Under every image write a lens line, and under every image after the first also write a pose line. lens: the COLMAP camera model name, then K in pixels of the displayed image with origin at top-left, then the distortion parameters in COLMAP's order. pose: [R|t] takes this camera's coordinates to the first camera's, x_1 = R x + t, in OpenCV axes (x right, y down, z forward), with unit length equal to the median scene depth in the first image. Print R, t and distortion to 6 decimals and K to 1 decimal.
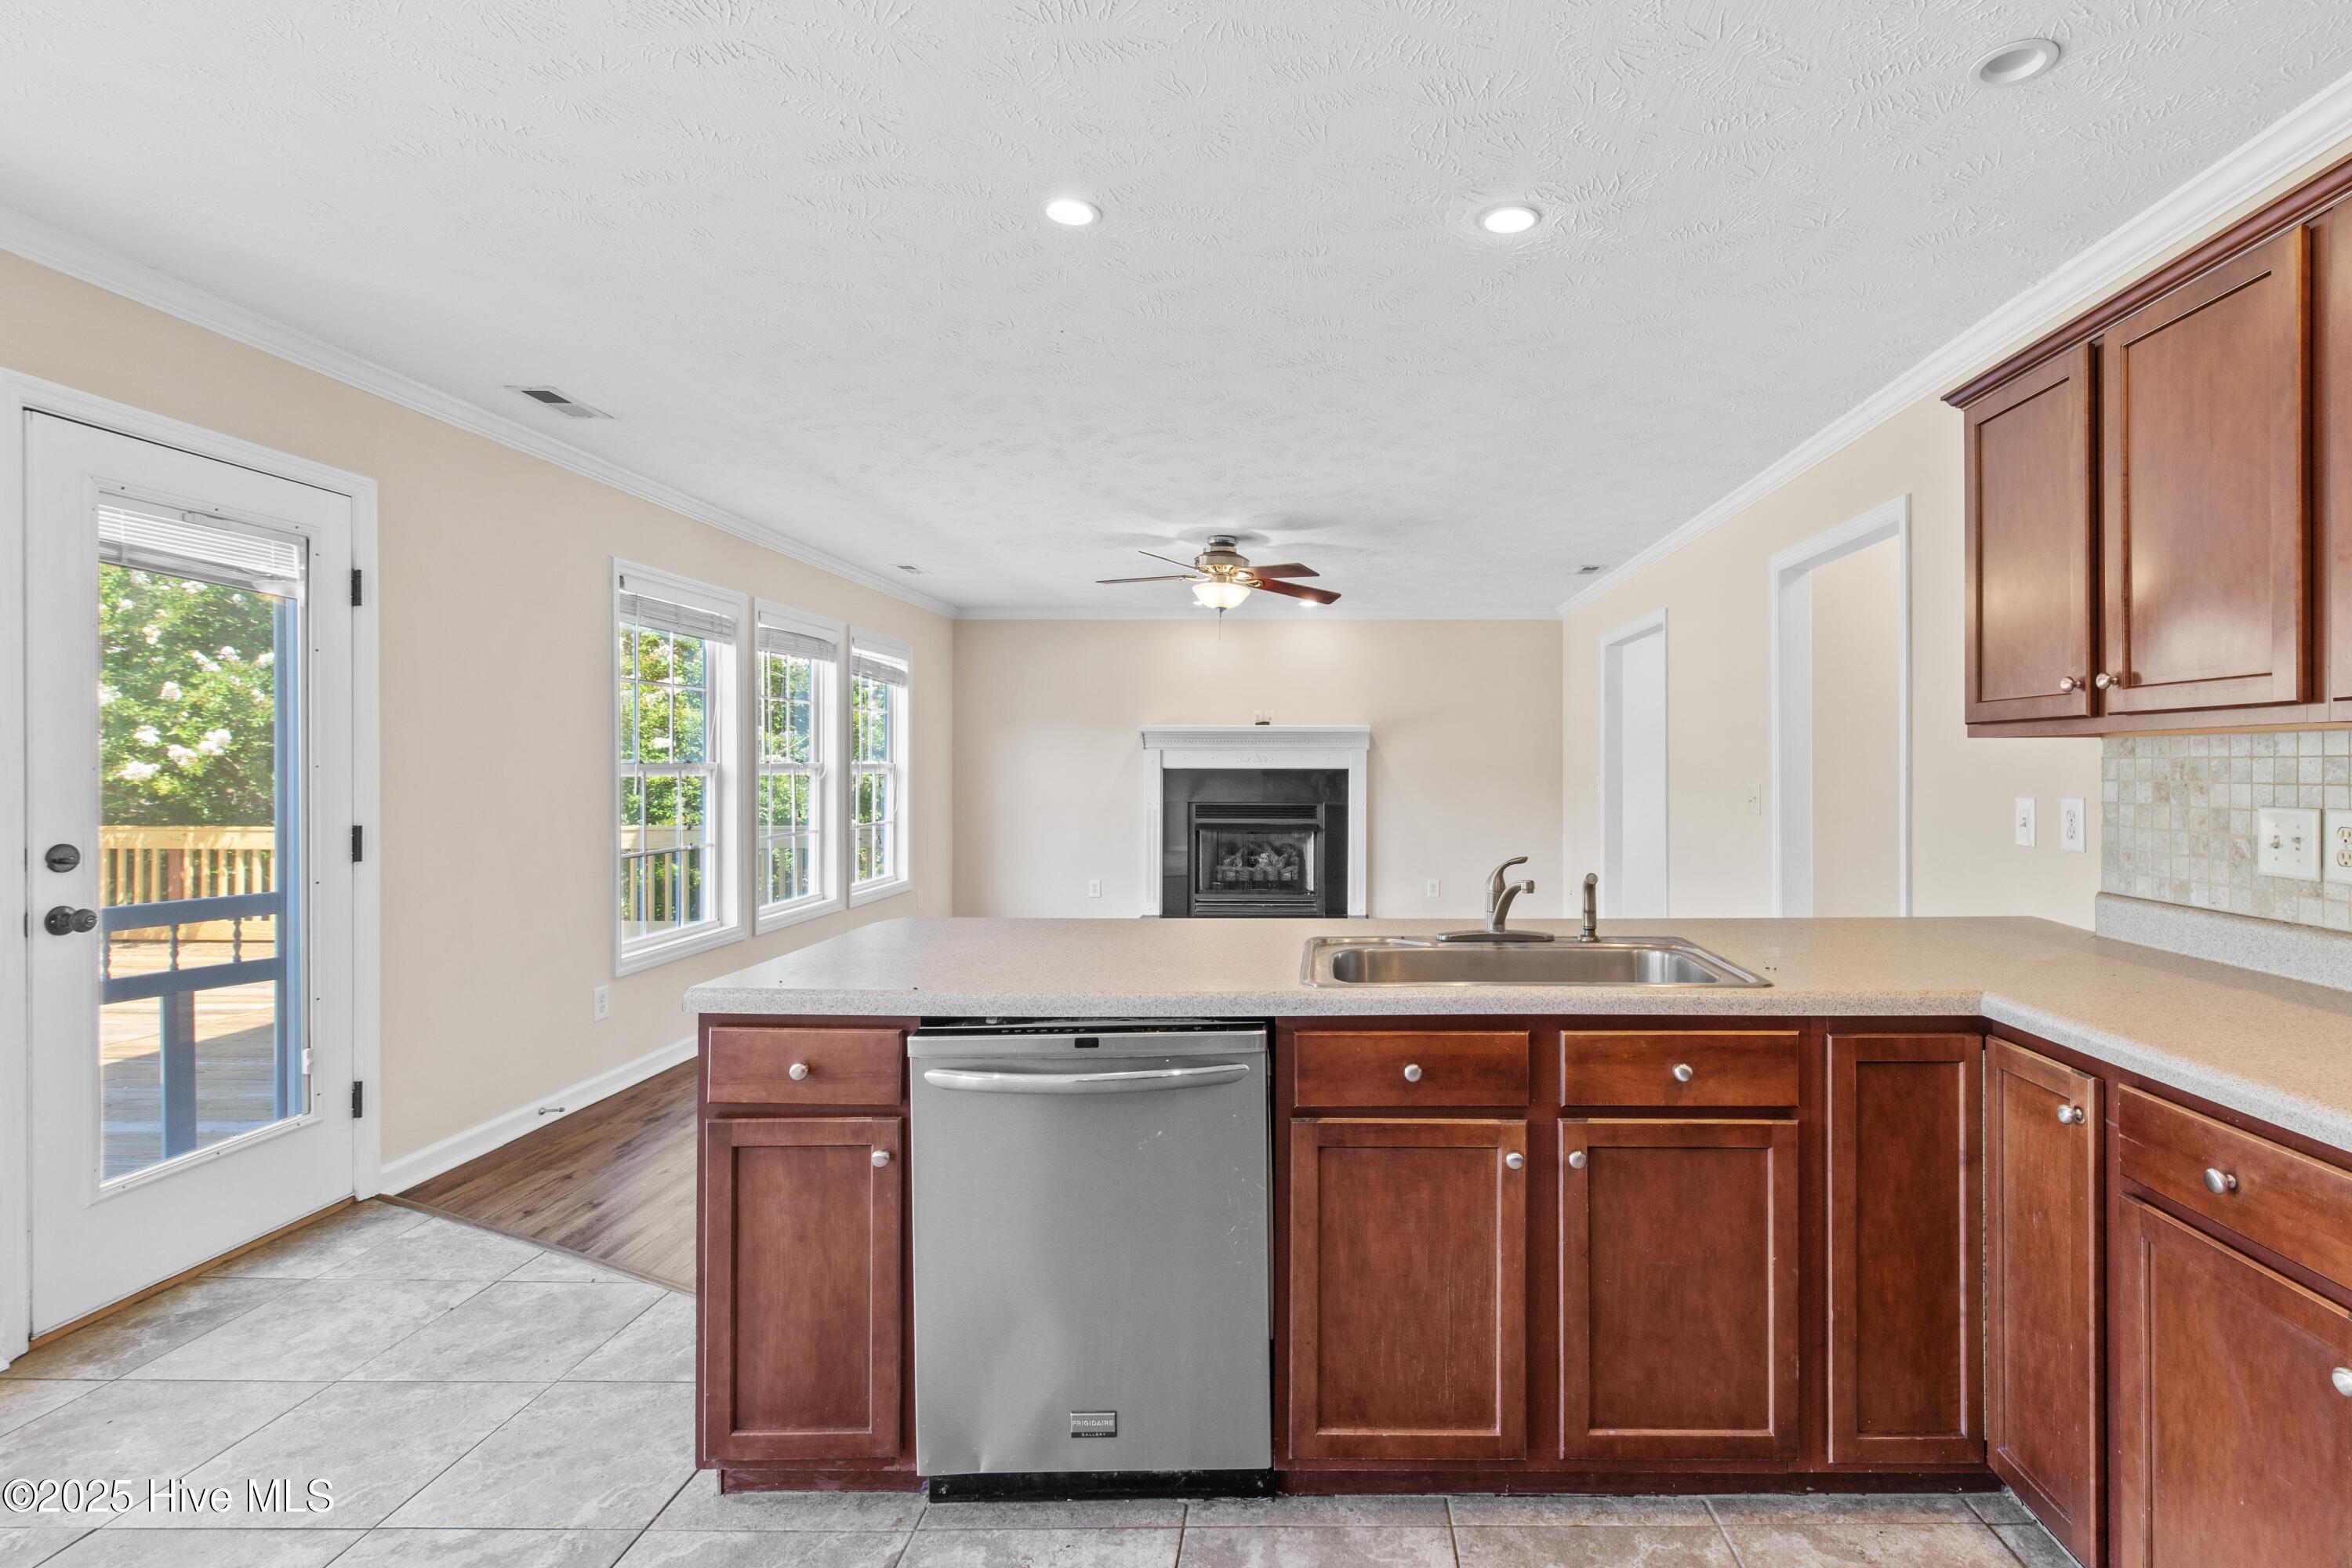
lens RADIAL K [[1050.5, 0, 1157.1], [0, 1050.5, 773.2], [0, 0, 1]] dist [0.007507, -0.001153]
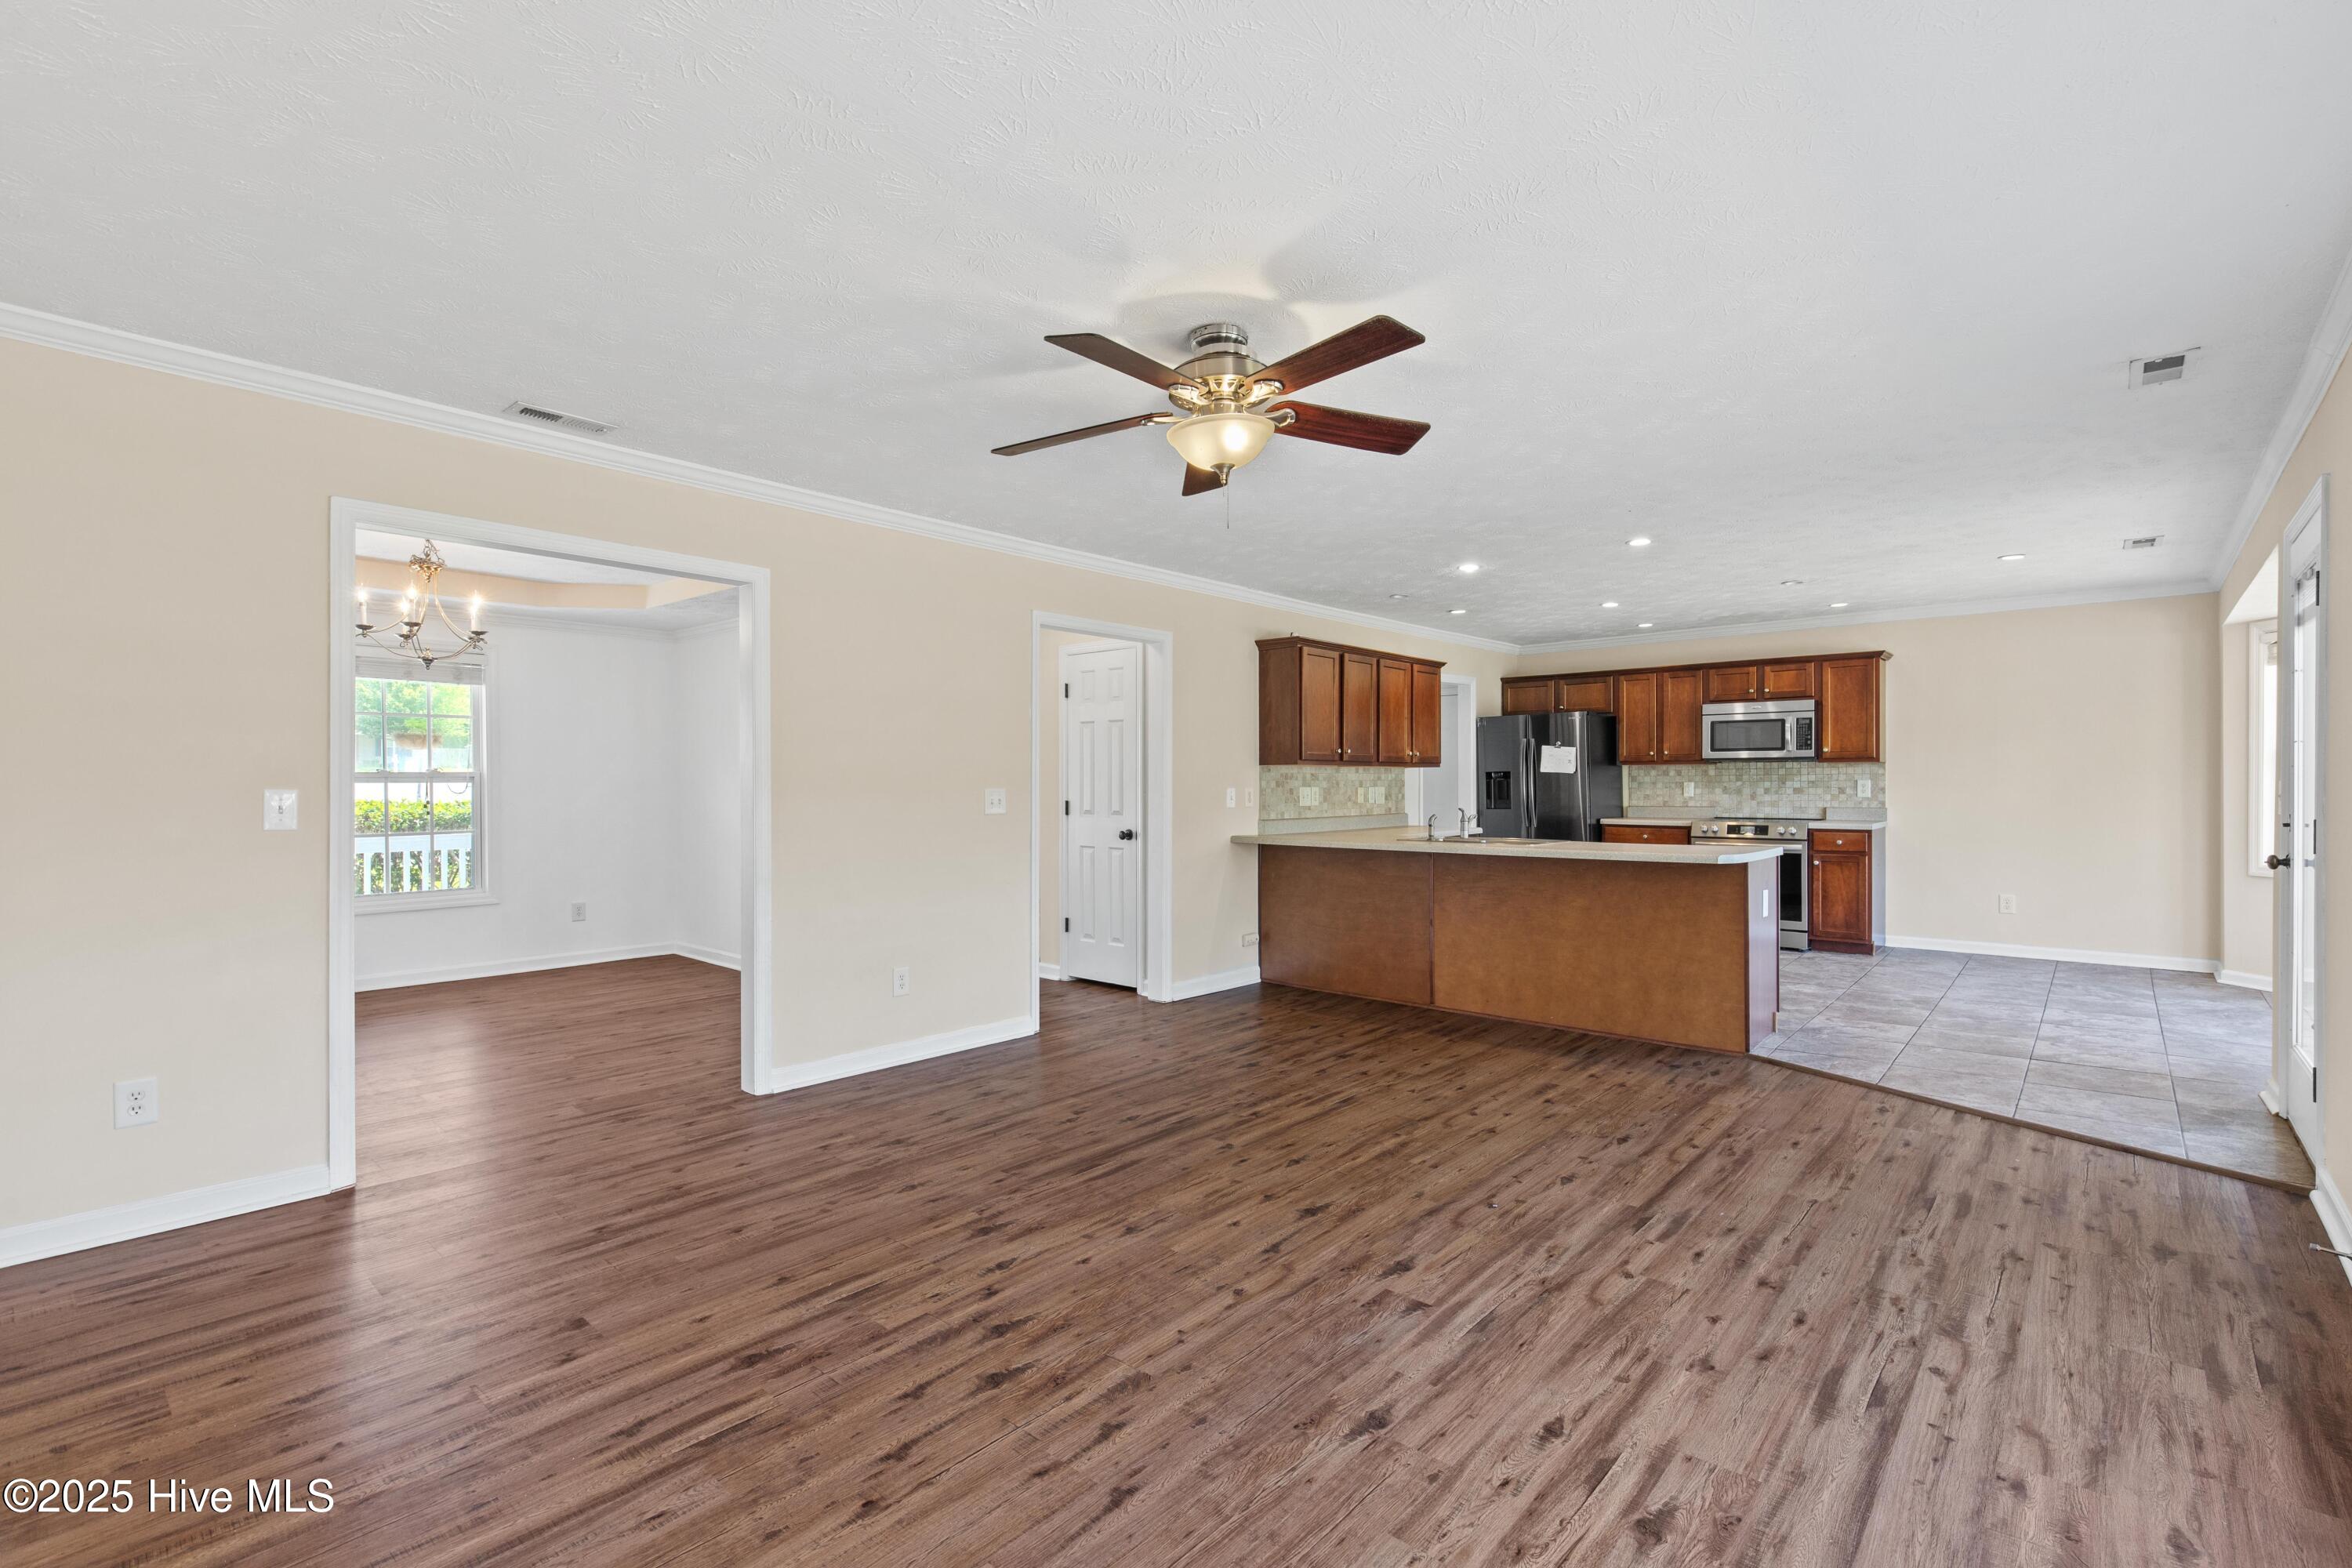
lens RADIAL K [[1050.5, 0, 1183.3], [0, 1050.5, 785.9], [0, 0, 1]] dist [0.007507, -0.001153]
pose [[-0.835616, 0.001734, 0.549312, -0.503157], [0.006955, 0.999948, 0.007424, -0.001228], [-0.549270, 0.010023, -0.835585, 3.642924]]
